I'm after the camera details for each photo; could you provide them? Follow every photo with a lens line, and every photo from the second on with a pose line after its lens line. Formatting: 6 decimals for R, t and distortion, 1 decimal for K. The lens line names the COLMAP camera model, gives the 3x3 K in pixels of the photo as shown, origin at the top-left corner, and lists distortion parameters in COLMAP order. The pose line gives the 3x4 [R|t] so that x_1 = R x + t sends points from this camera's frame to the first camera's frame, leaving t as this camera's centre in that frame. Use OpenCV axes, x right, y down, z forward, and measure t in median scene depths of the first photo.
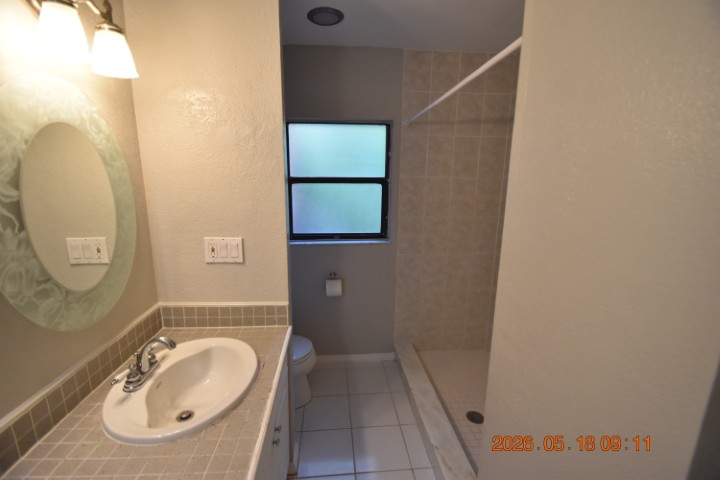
lens RADIAL K [[316.7, 0, 358.4], [0, 316.7, 241.1], [0, 0, 1]] dist [0.021871, -0.019772]
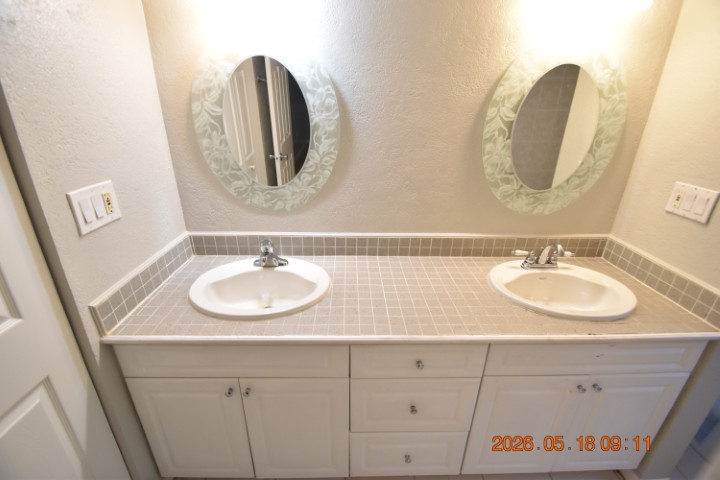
lens RADIAL K [[316.7, 0, 358.4], [0, 316.7, 241.1], [0, 0, 1]] dist [0.021871, -0.019772]
pose [[-0.066739, 0.356414, -0.931941, 0.495553], [-0.217675, 0.906325, 0.362205, 0.012190], [0.973737, 0.227034, 0.017096, 0.194959]]
